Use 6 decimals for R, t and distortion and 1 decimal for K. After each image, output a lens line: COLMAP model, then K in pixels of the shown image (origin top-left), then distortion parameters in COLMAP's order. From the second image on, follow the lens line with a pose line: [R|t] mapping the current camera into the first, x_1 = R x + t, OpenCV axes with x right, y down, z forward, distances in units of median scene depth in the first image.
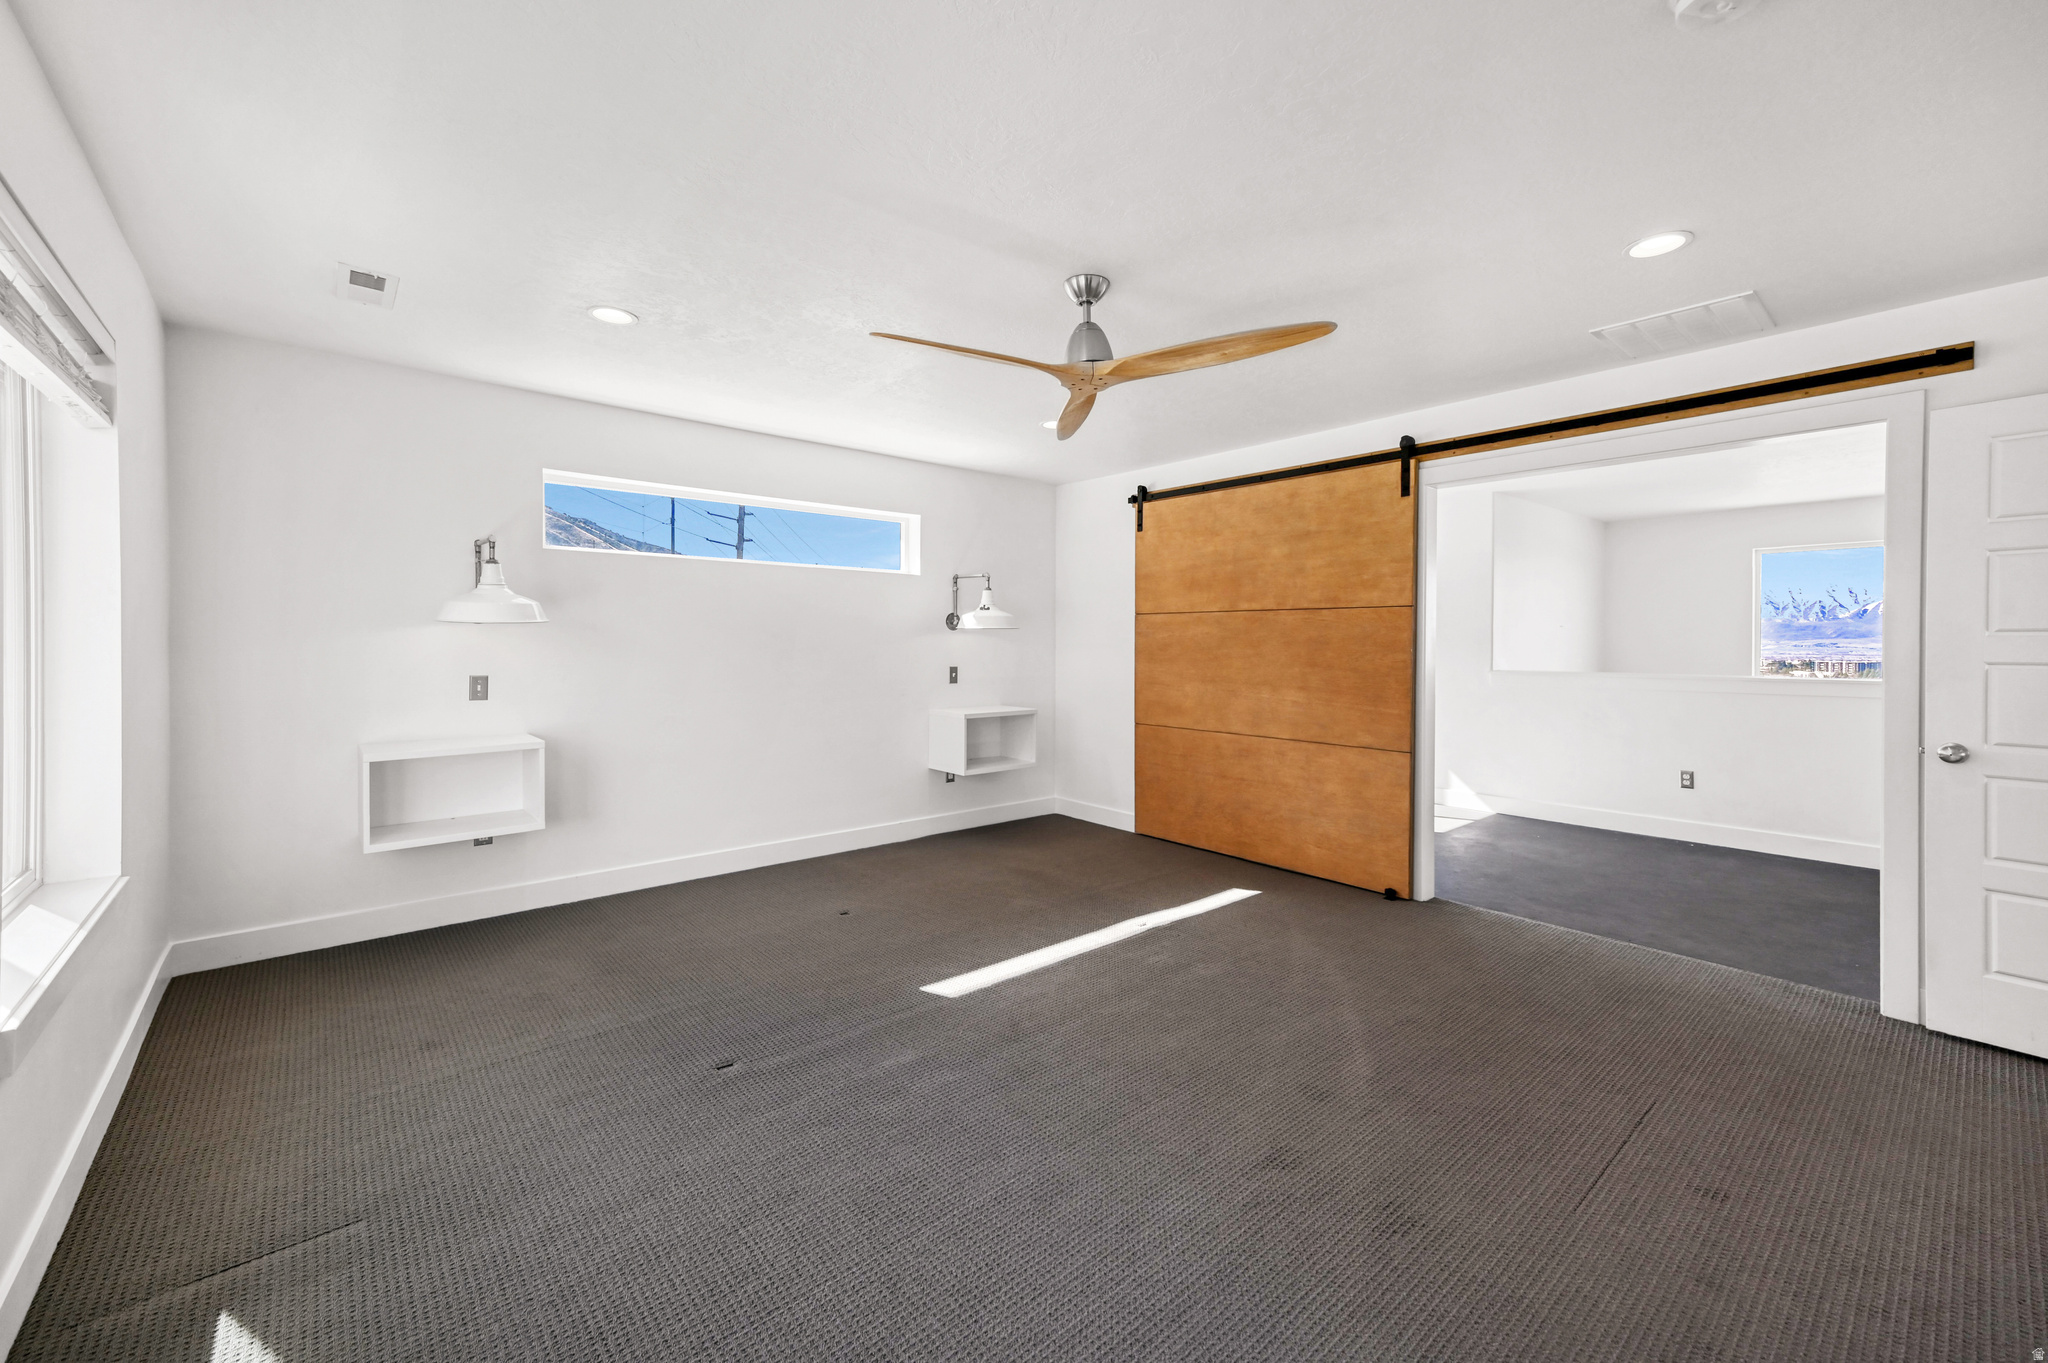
lens RADIAL K [[822.2, 0, 1040.0], [0, 822.2, 639.8], [0, 0, 1]] dist [0.013802, 0.000584]
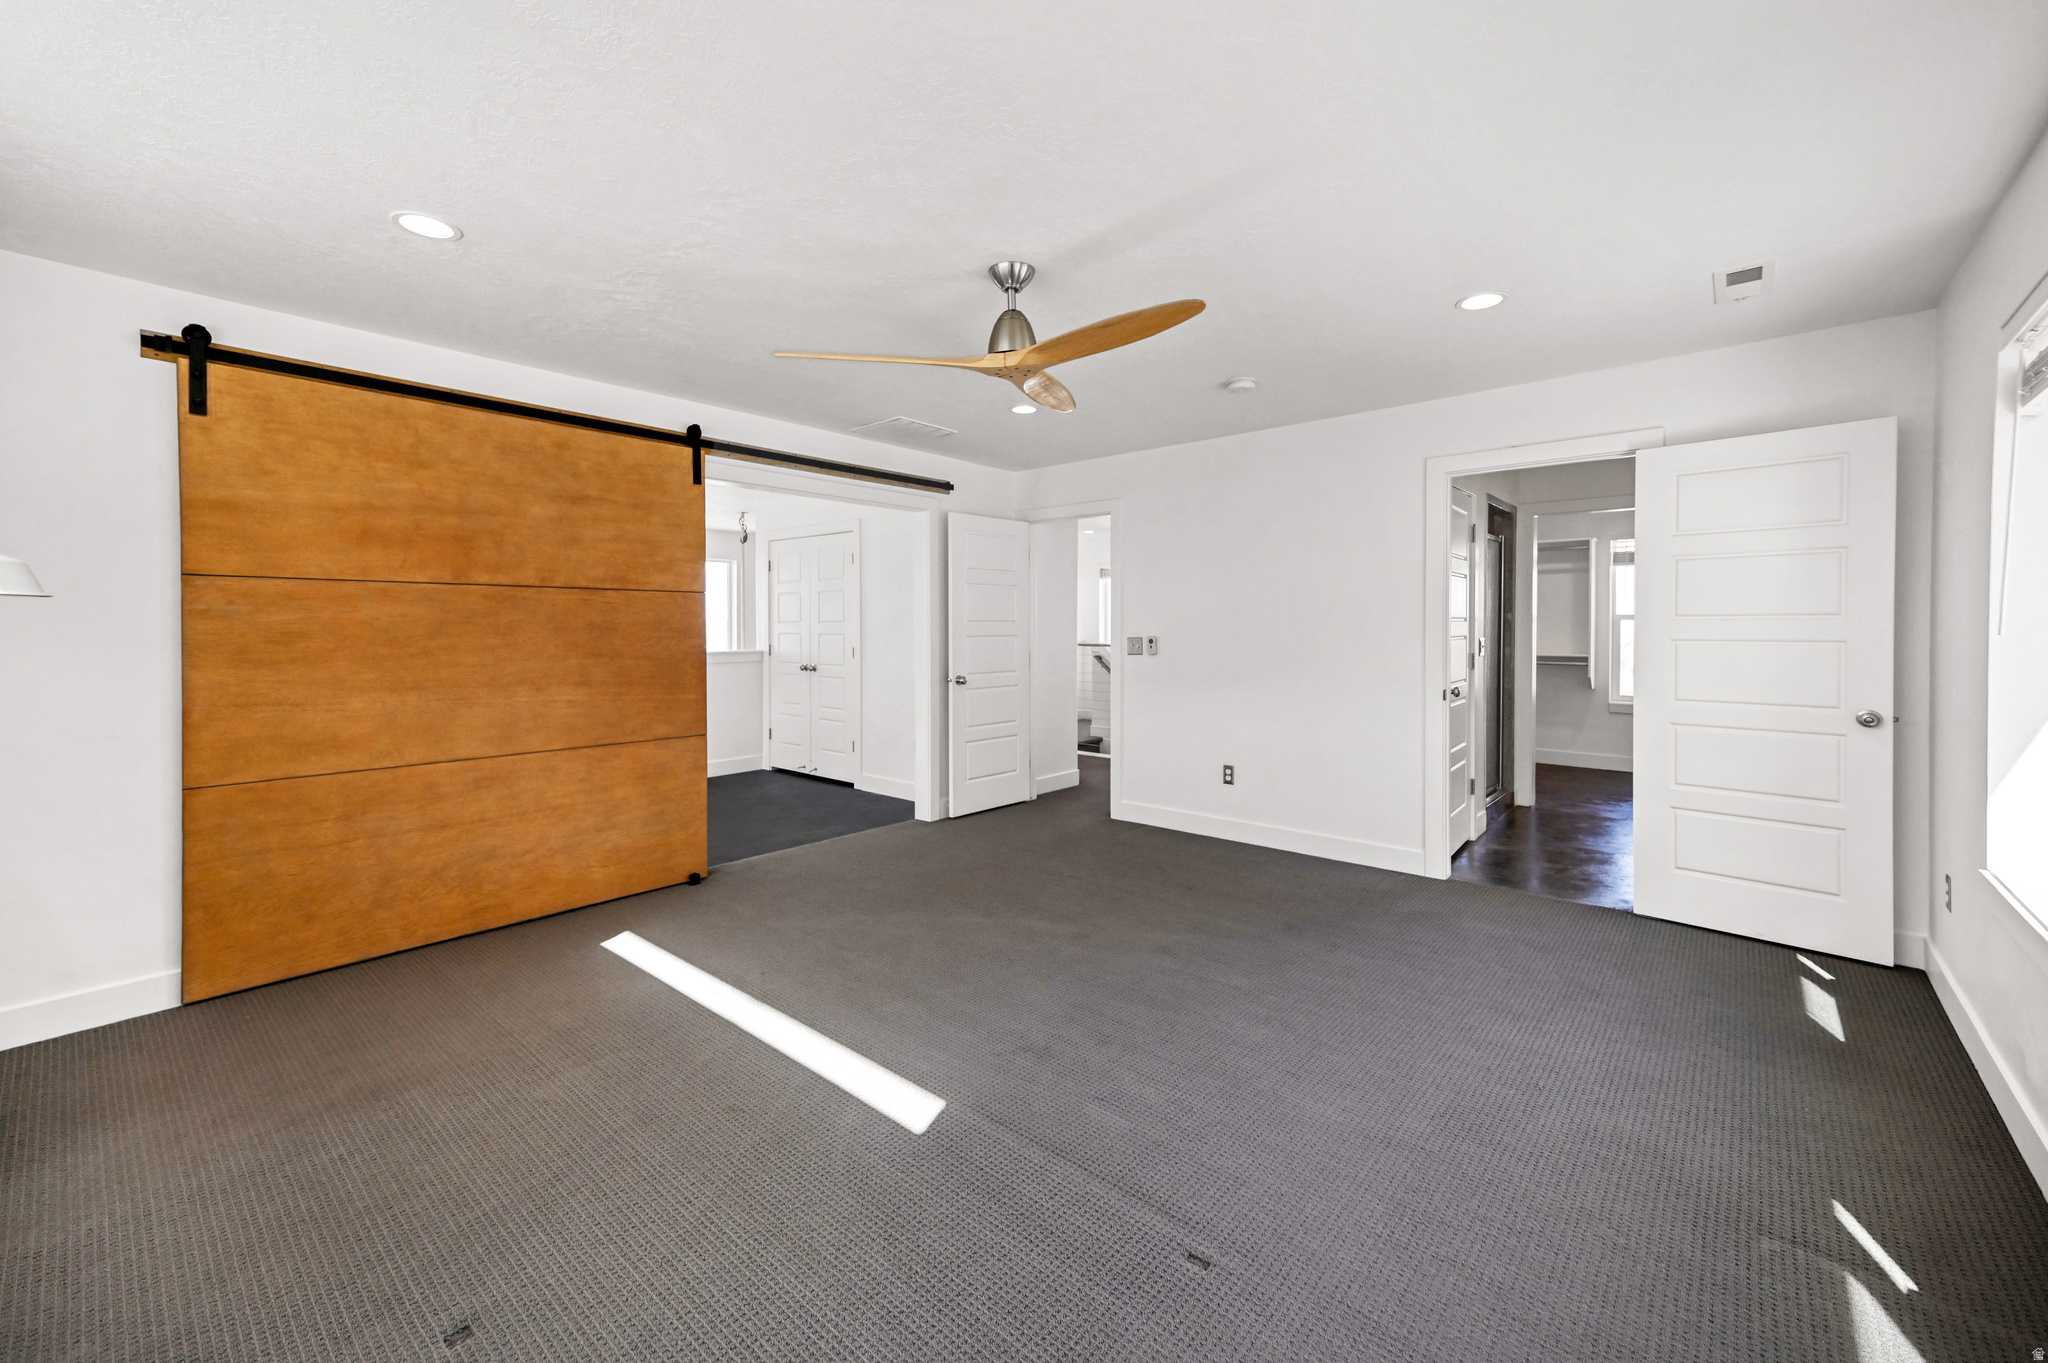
lens RADIAL K [[822.2, 0, 1029.7], [0, 822.2, 627.3], [0, 0, 1]] dist [0.013802, 0.000584]
pose [[-0.140272, -0.005939, 0.990095, -0.549401], [-0.003726, 0.999978, 0.005471, -0.004098], [-0.990106, -0.002922, -0.140291, 0.650389]]
